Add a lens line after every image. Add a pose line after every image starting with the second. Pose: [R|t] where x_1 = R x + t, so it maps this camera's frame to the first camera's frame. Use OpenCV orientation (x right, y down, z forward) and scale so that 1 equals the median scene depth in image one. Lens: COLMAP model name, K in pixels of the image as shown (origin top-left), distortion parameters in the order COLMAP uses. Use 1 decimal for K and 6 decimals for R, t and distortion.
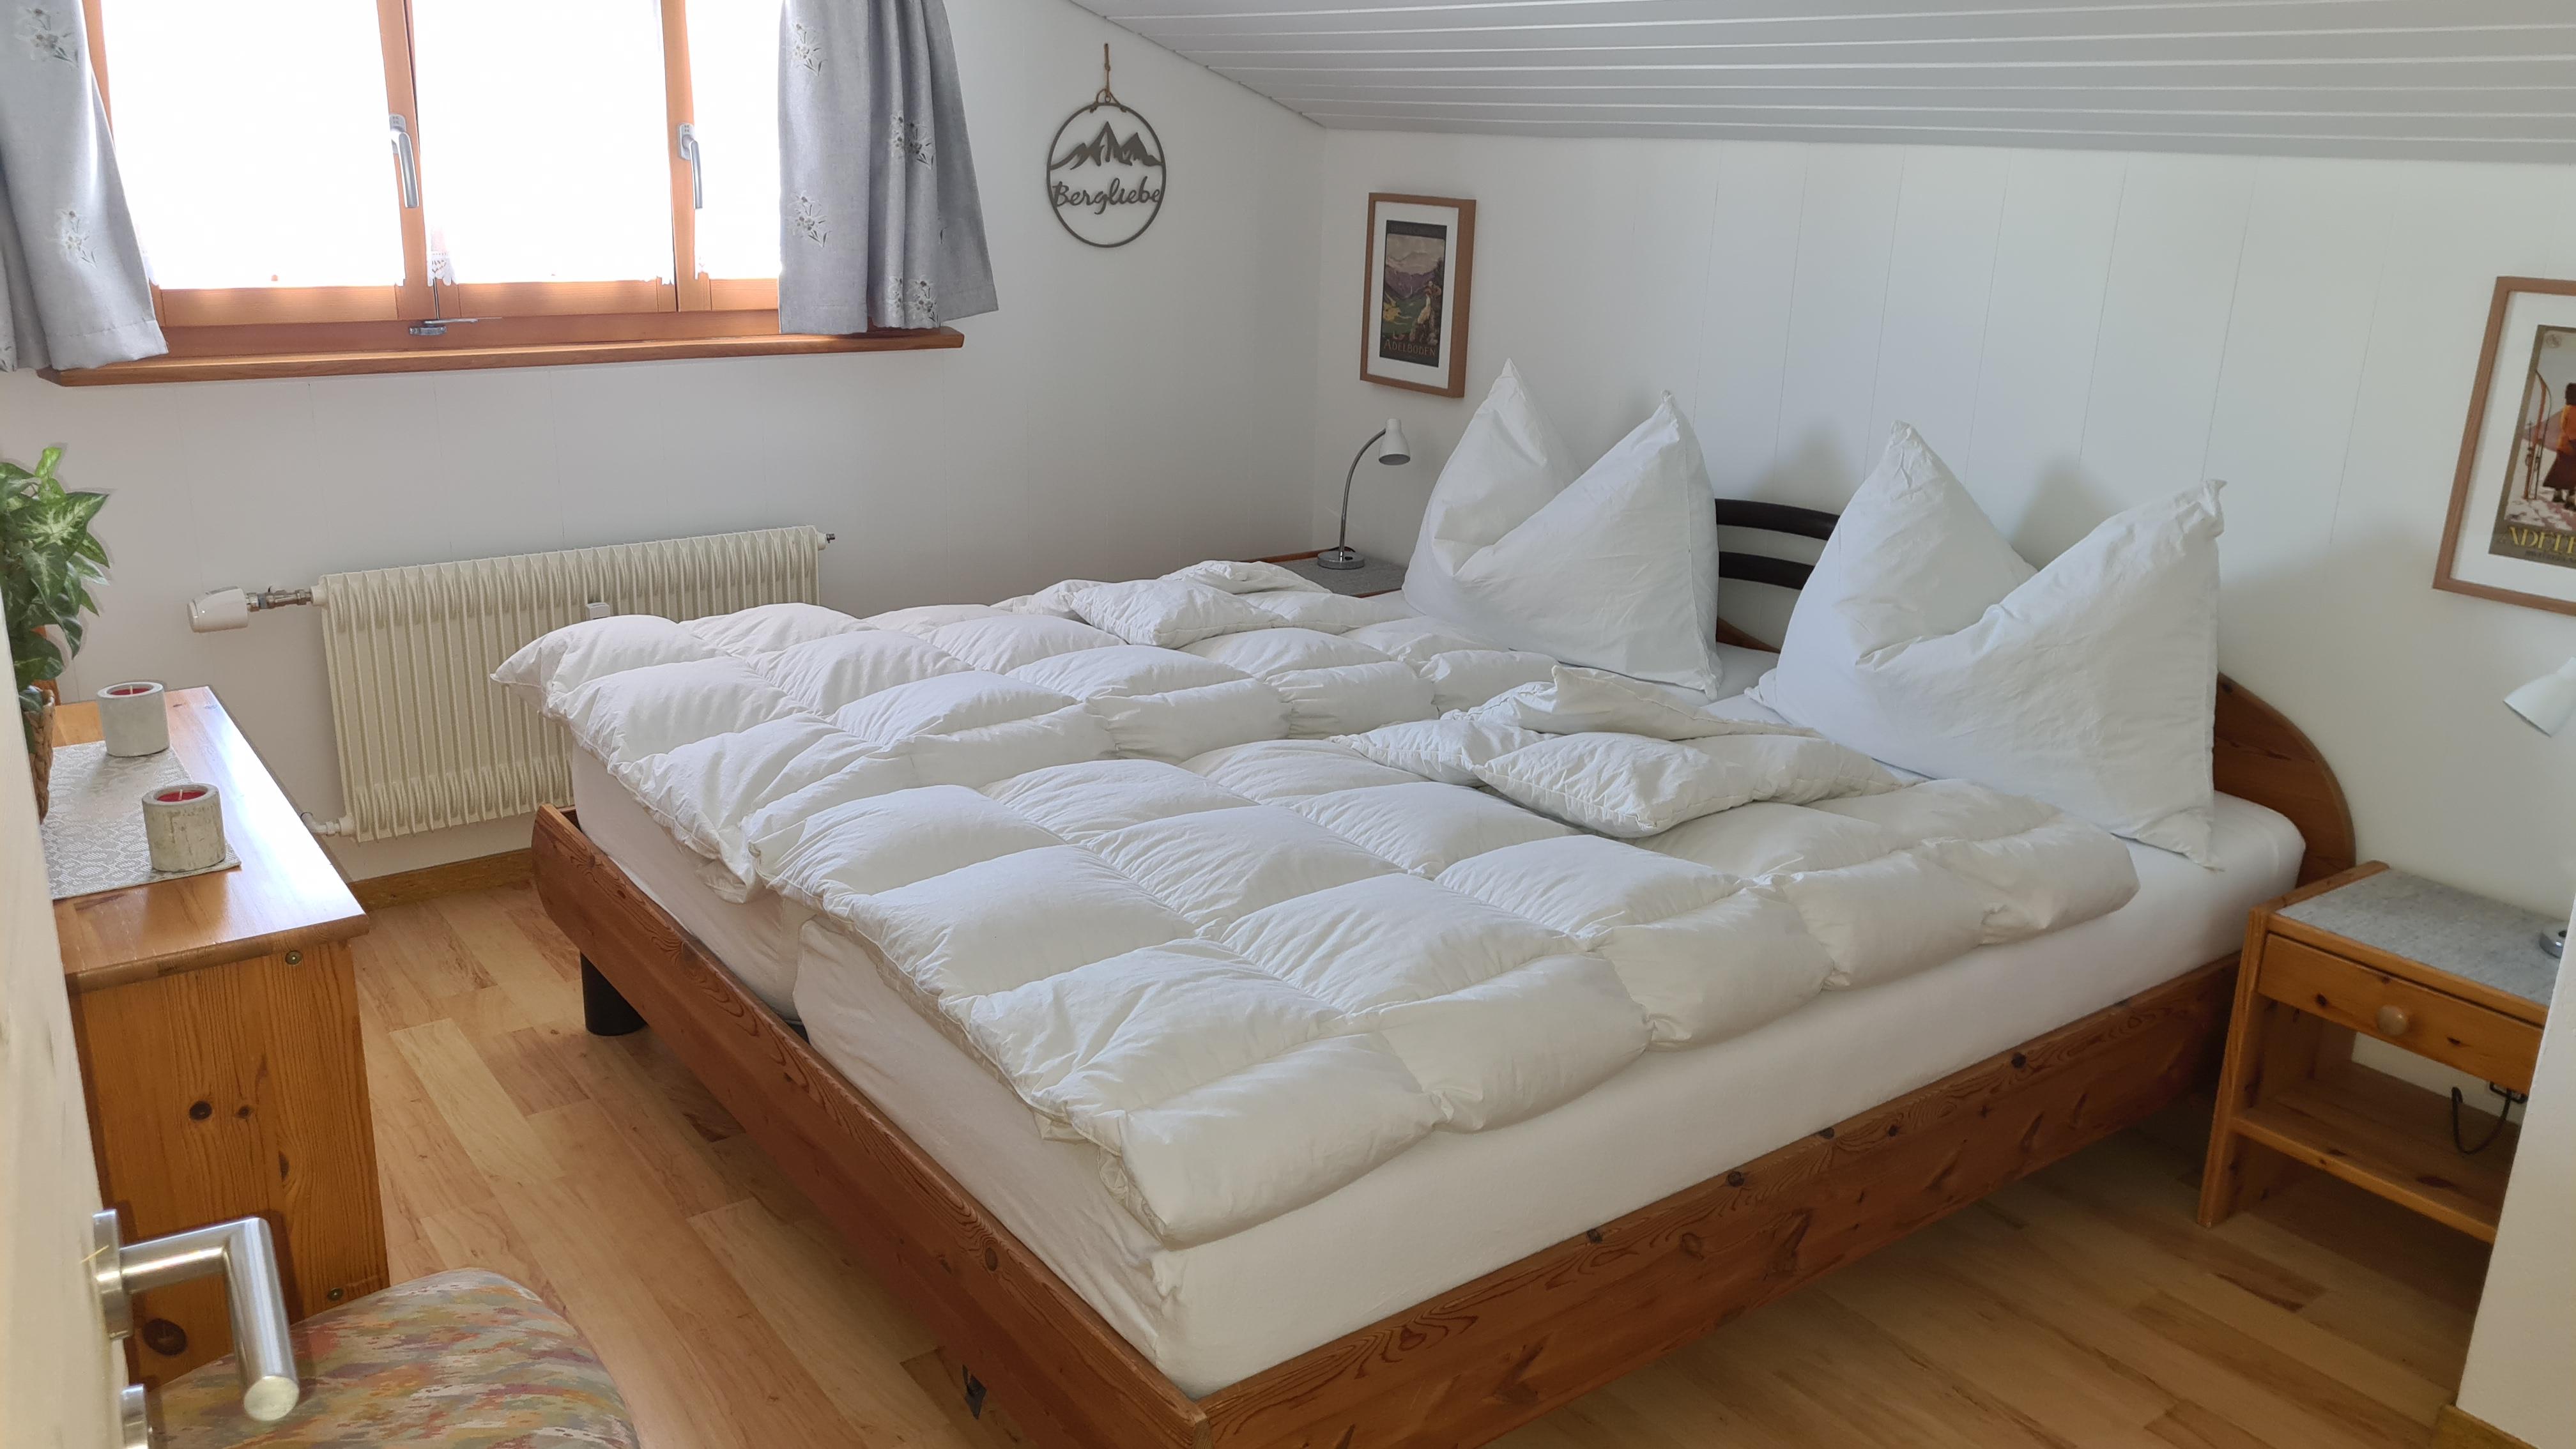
lens RADIAL K [[1968.0, 0, 1288.0], [0, 1968.0, 724.5], [0, 0, 1]] dist [0.055175, -0.000252]
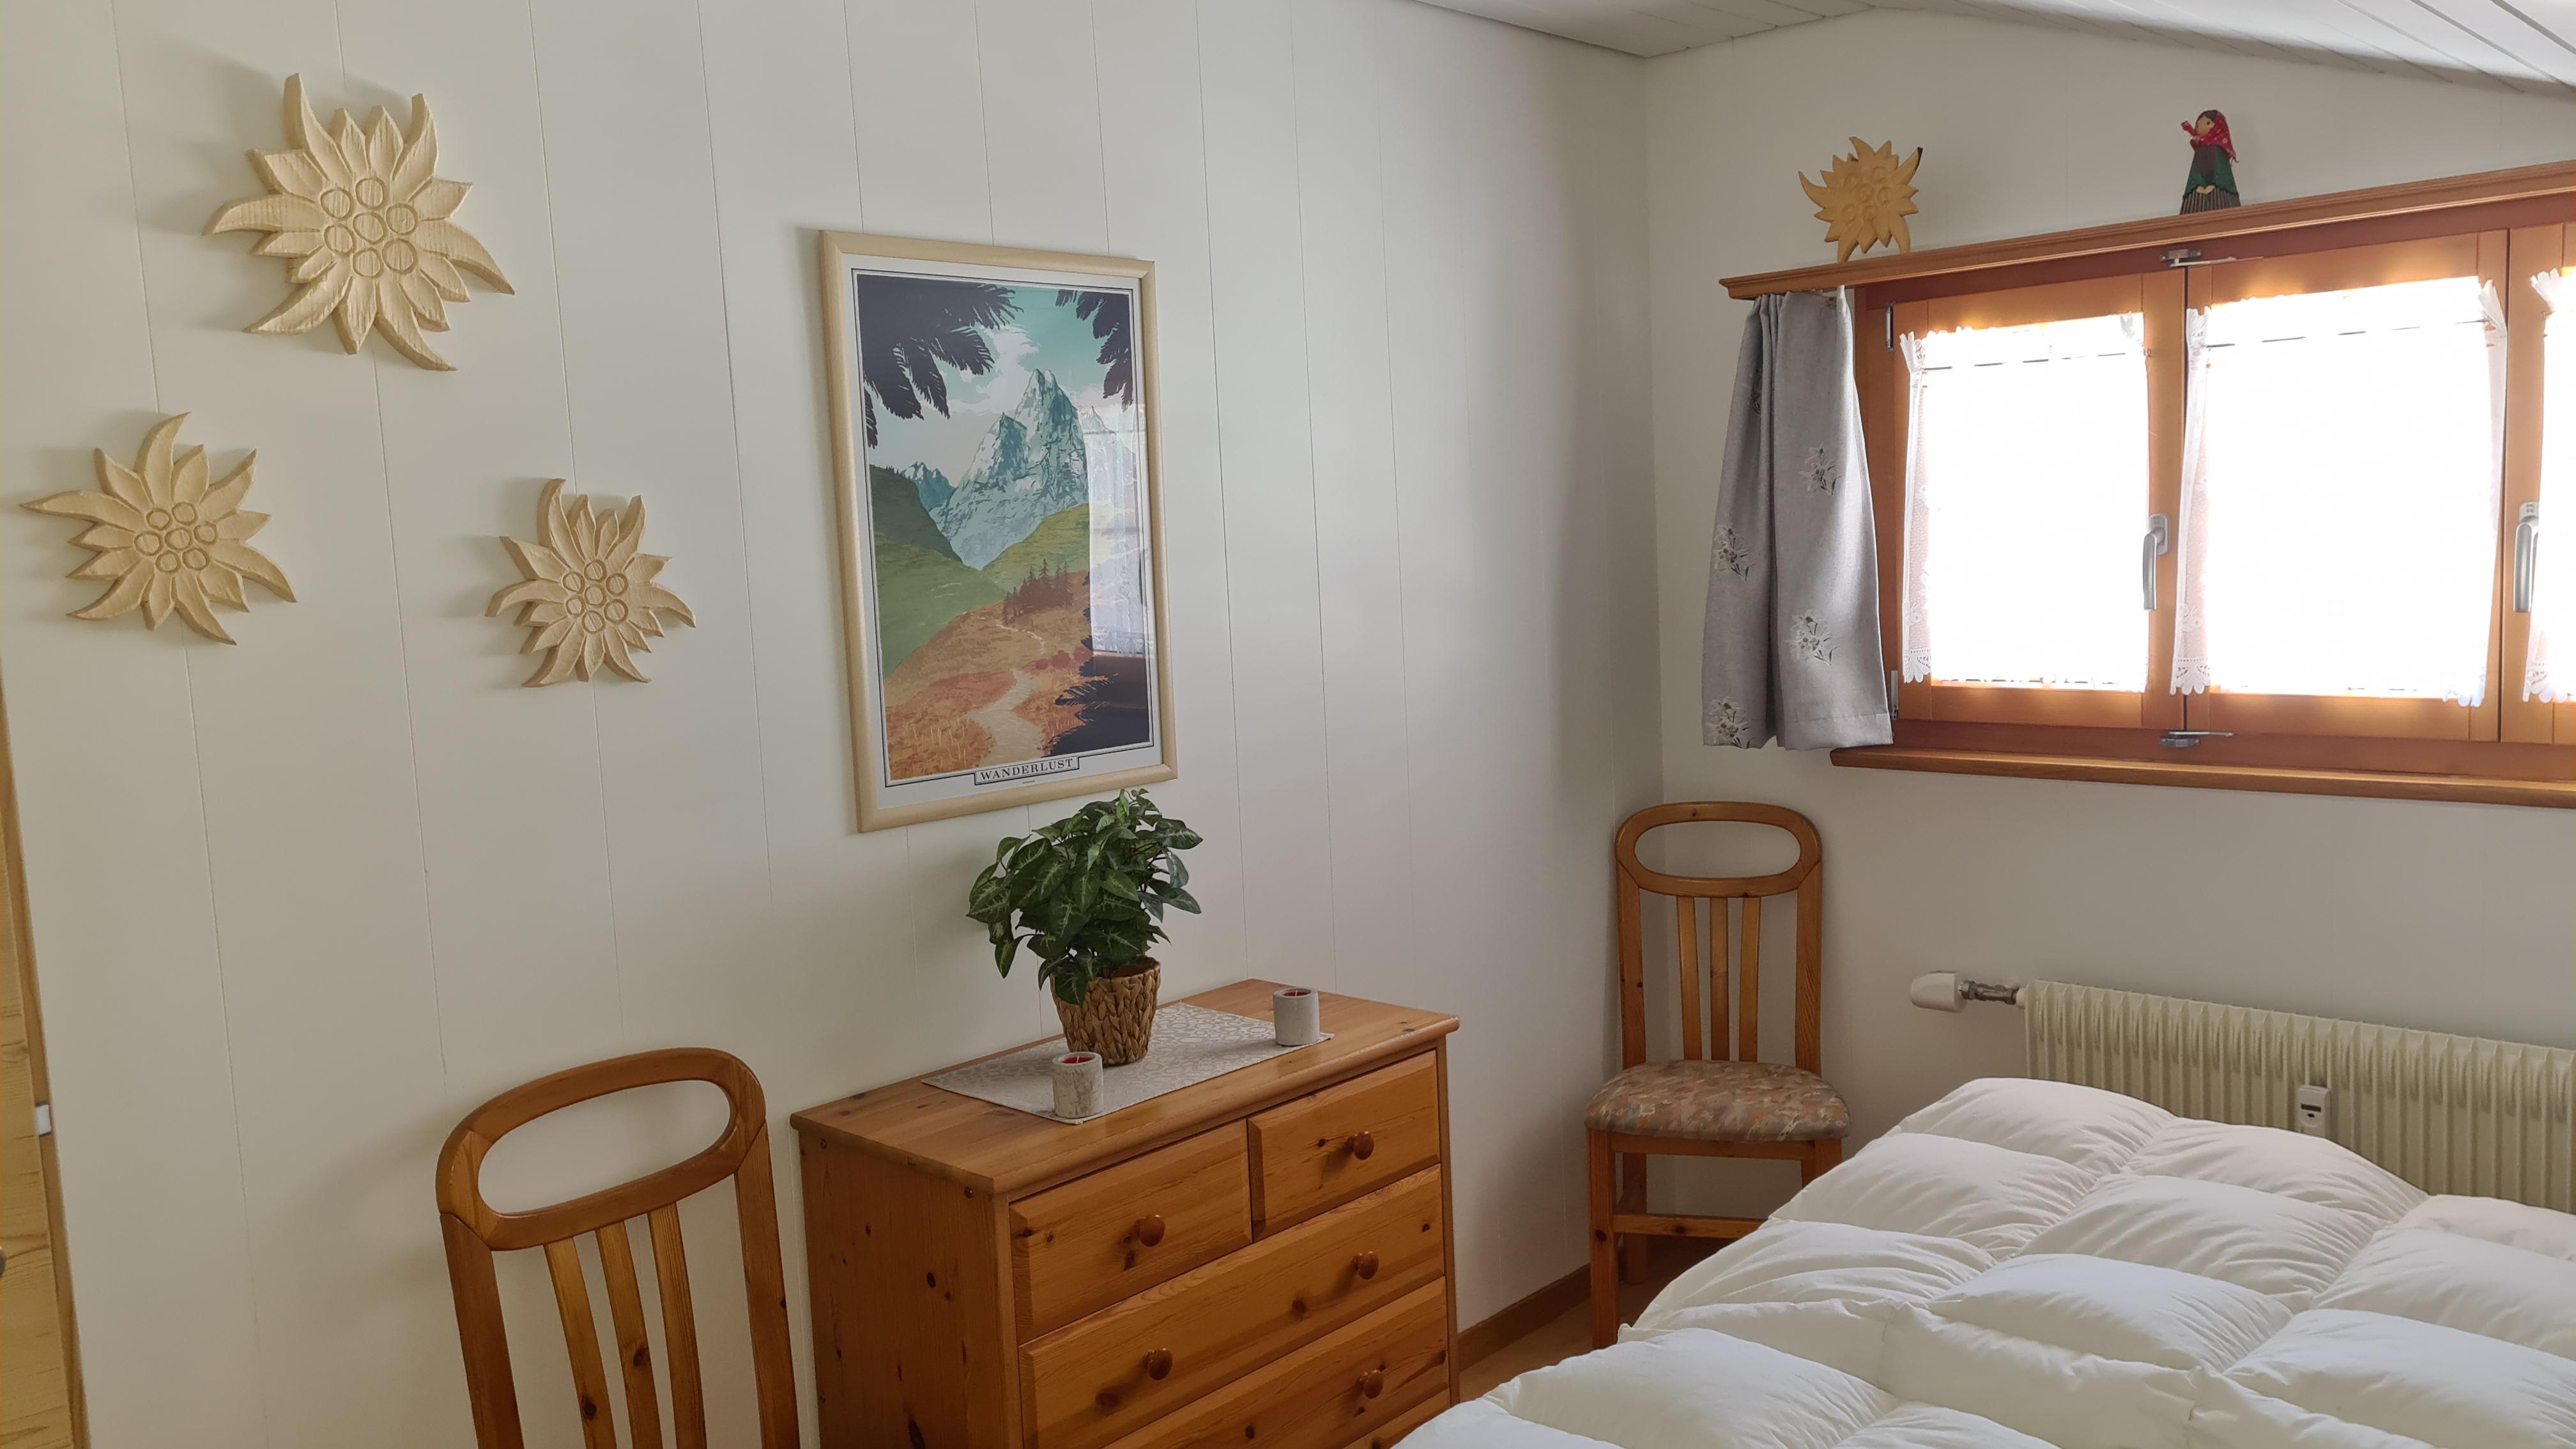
lens RADIAL K [[1886.1, 0, 1288.0], [0, 1886.1, 724.5], [0, 0, 1]] dist [-0.001870, 0.000107]
pose [[0.163057, 0.063912, -0.984544, 0.360663], [-0.249368, 0.968169, 0.021549, -0.128164], [0.954583, 0.242000, 0.173804, 0.482701]]
